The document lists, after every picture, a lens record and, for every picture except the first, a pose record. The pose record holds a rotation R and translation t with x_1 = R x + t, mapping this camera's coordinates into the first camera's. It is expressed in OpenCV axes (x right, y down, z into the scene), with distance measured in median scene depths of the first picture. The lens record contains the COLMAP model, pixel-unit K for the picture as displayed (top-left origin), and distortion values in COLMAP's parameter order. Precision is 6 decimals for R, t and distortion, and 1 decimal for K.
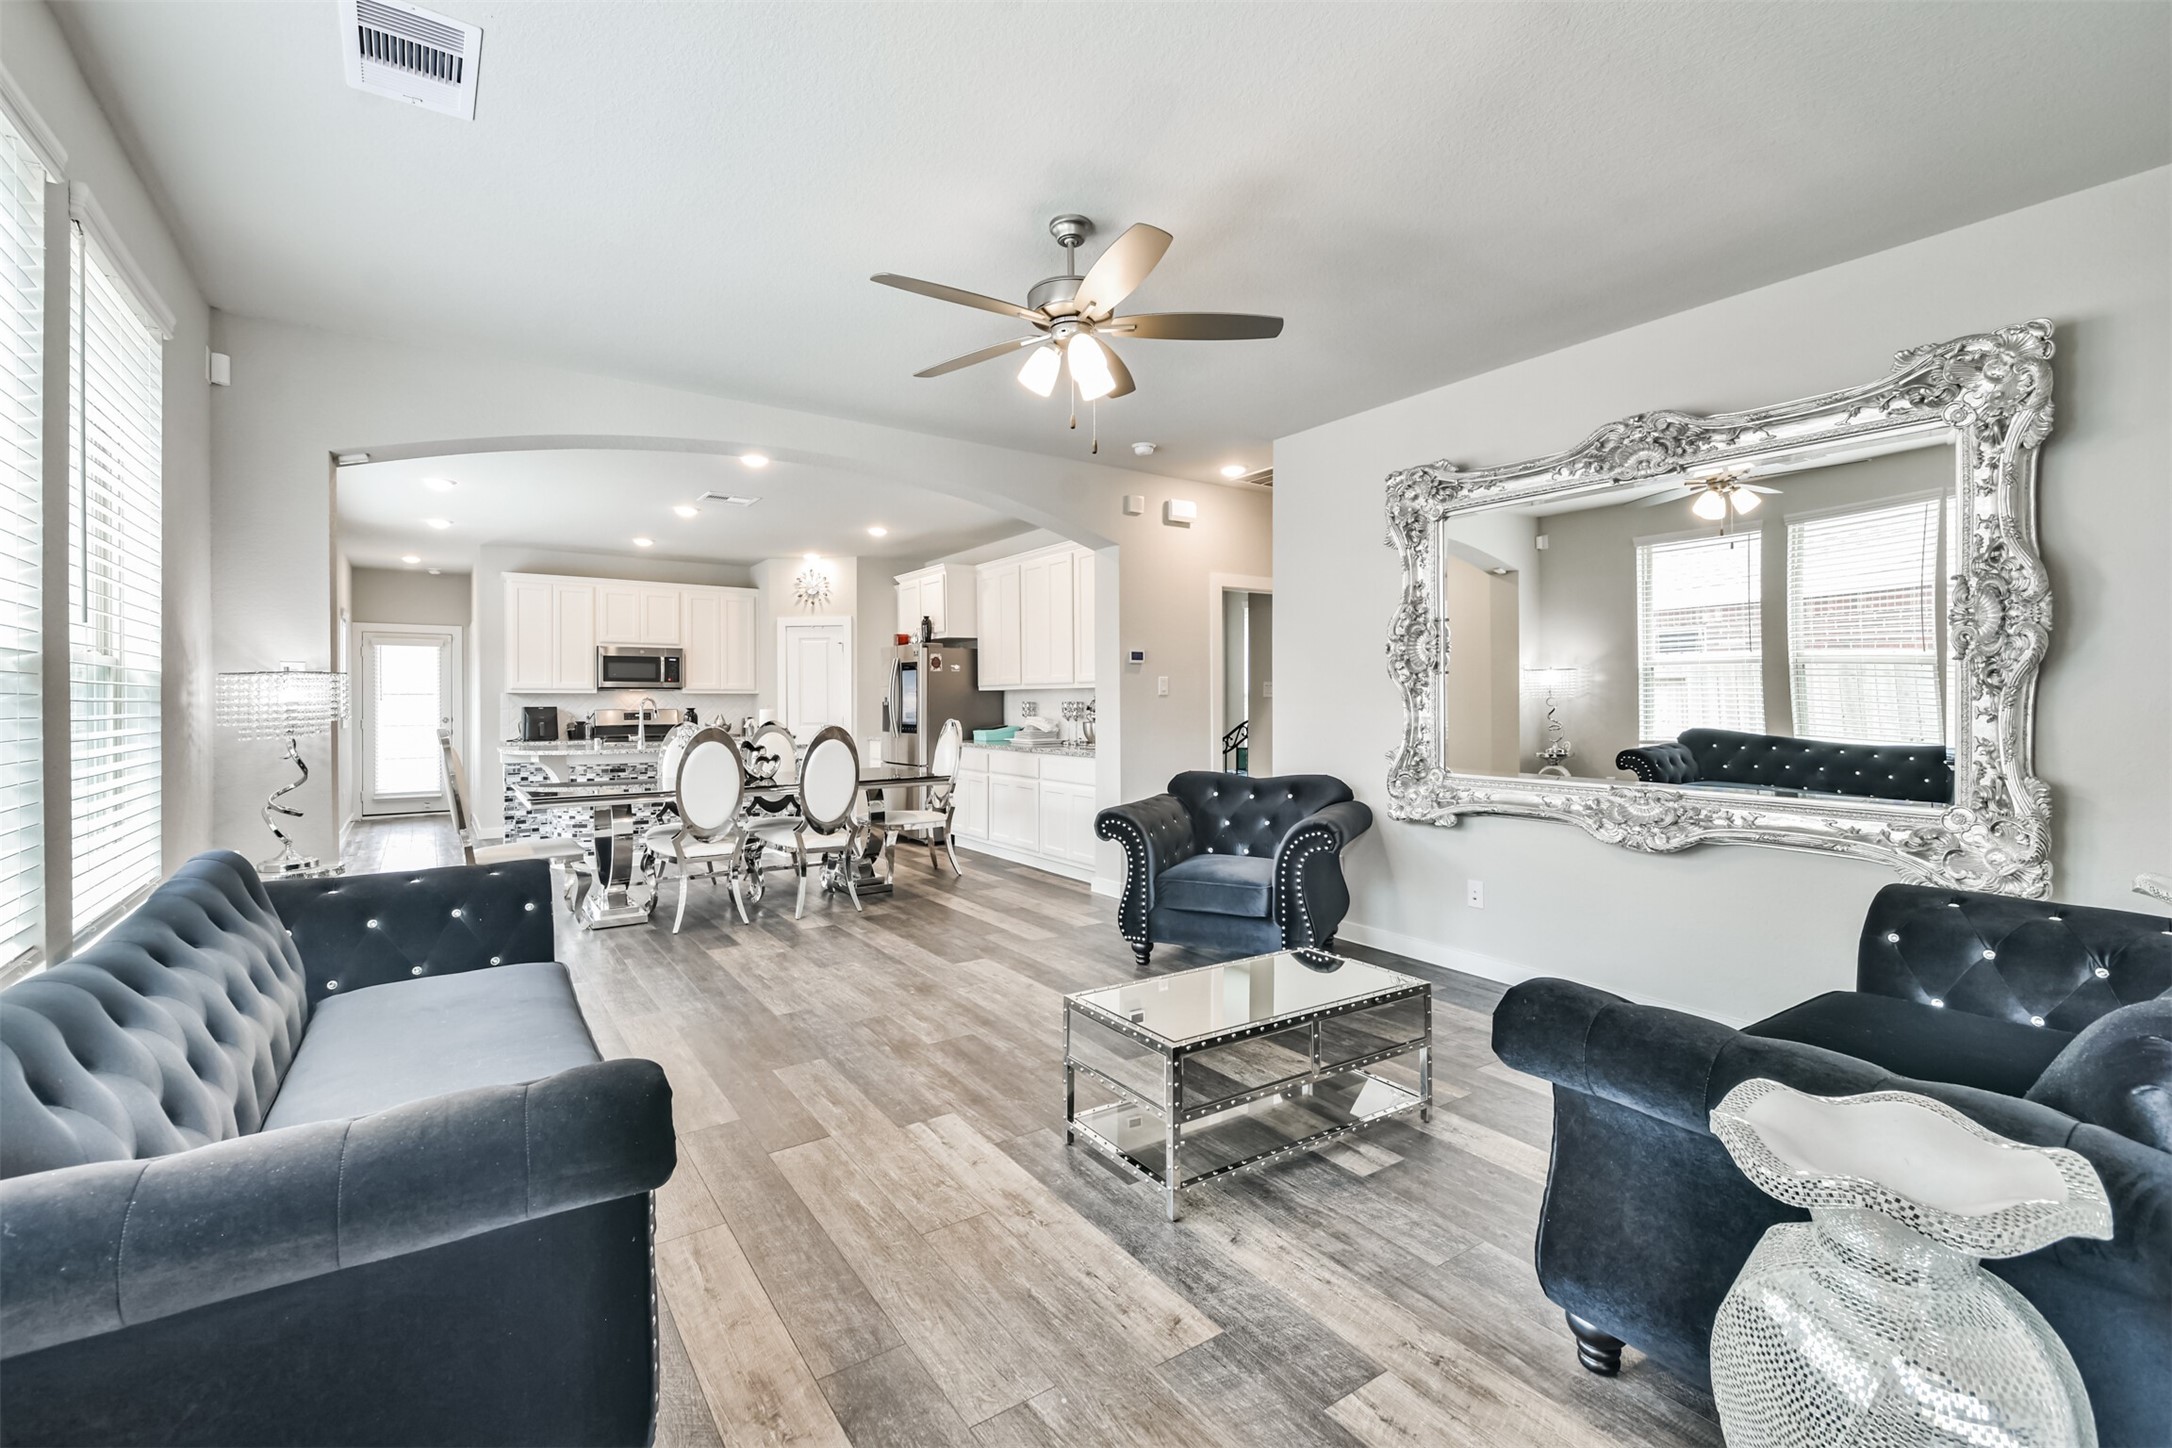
lens RADIAL K [[943.8, 0, 1106.6], [0, 943.8, 703.6], [0, 0, 1]] dist [0.028516, -0.015604]
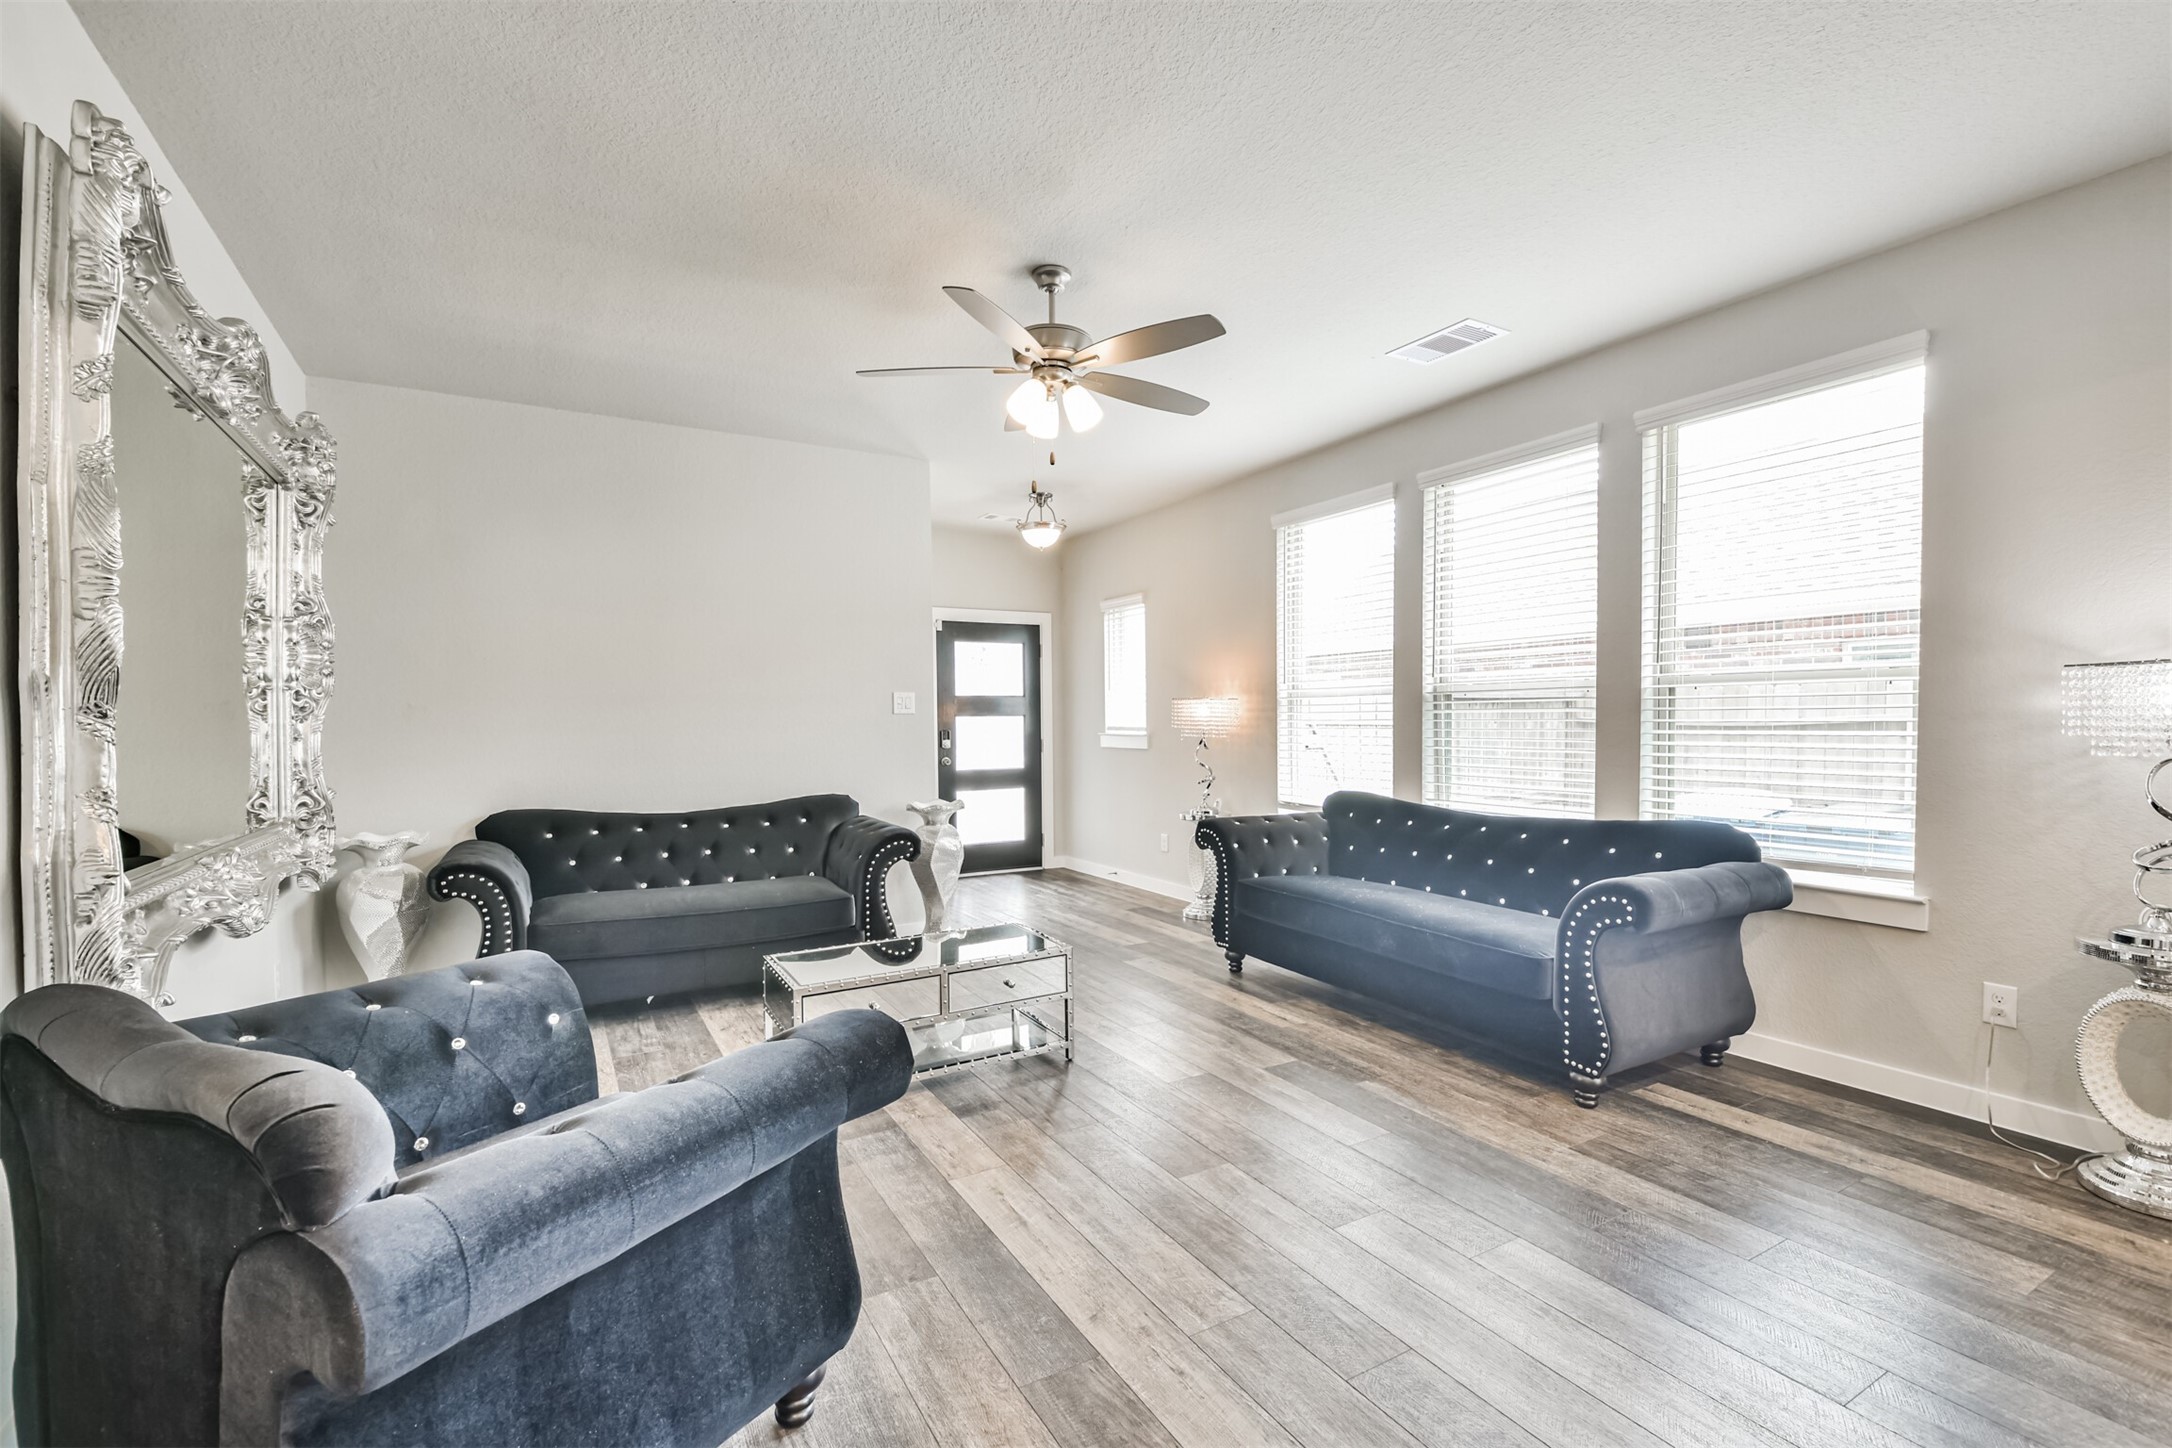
lens RADIAL K [[943.8, 0, 1100.5], [0, 943.8, 740.8], [0, 0, 1]] dist [0.028516, -0.015604]
pose [[-0.996213, 0.010325, 0.086332, -0.080110], [0.012643, 0.999573, 0.026350, -0.001548], [-0.086023, 0.027342, -0.995918, 0.919065]]
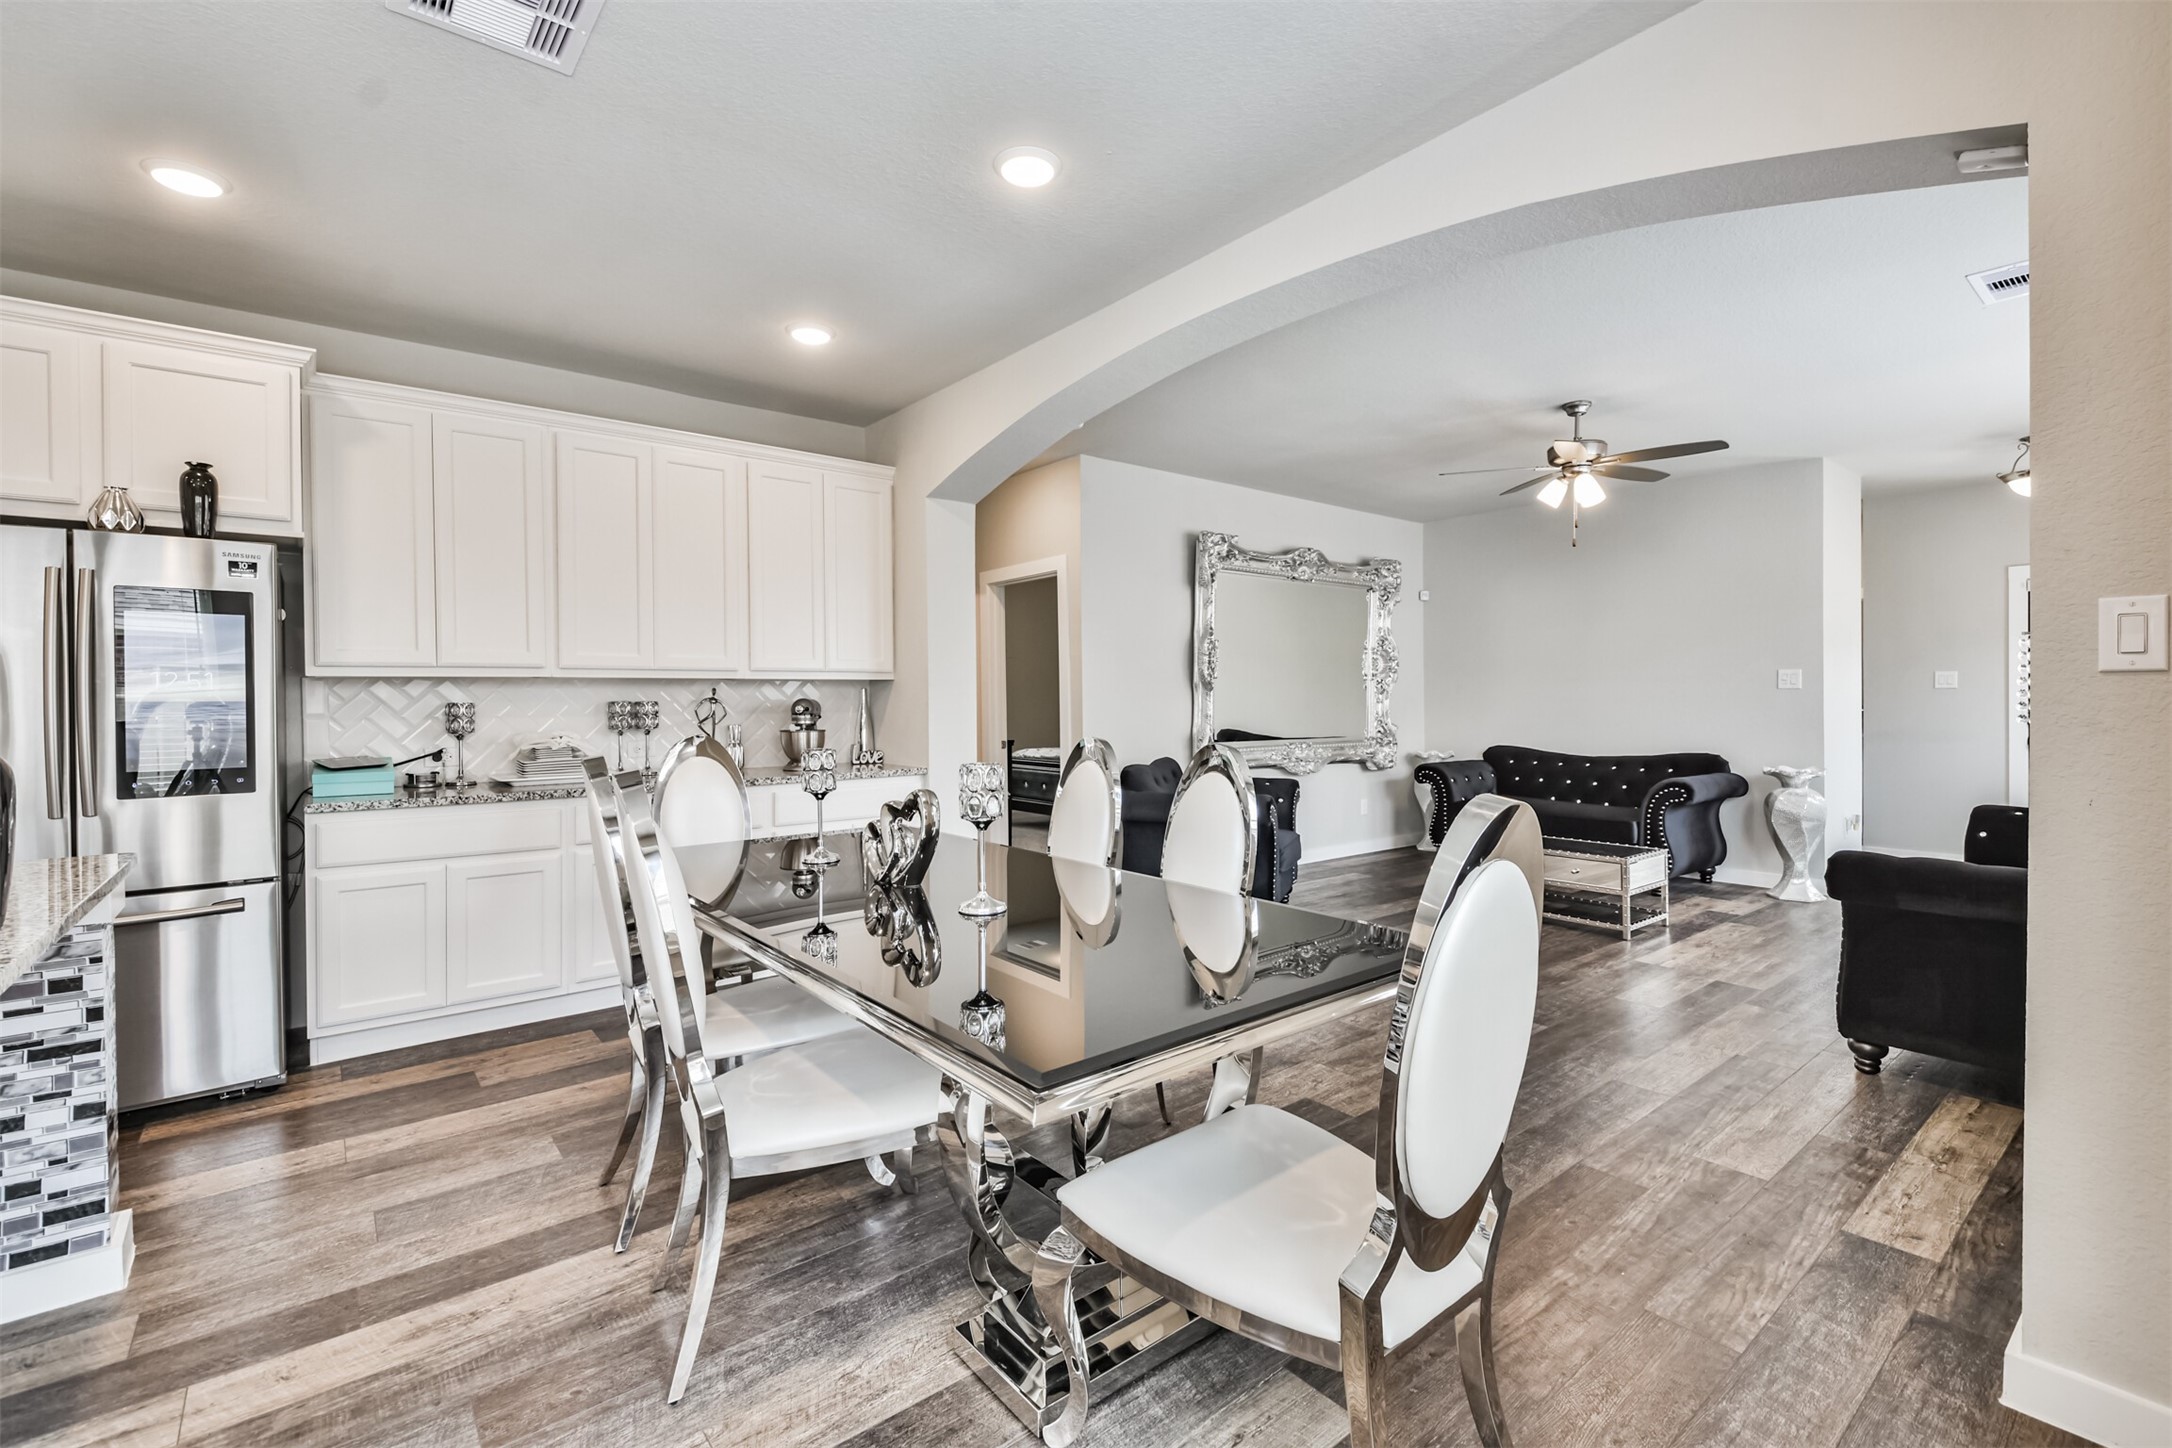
lens RADIAL K [[943.8, 0, 1082.0], [0, 943.8, 705.9], [0, 0, 1]] dist [0.028516, -0.015604]
pose [[-0.061911, -0.006047, 0.998063, -0.720489], [0.008876, 0.999939, 0.006609, -0.000570], [-0.998042, 0.009268, -0.061853, 0.866887]]
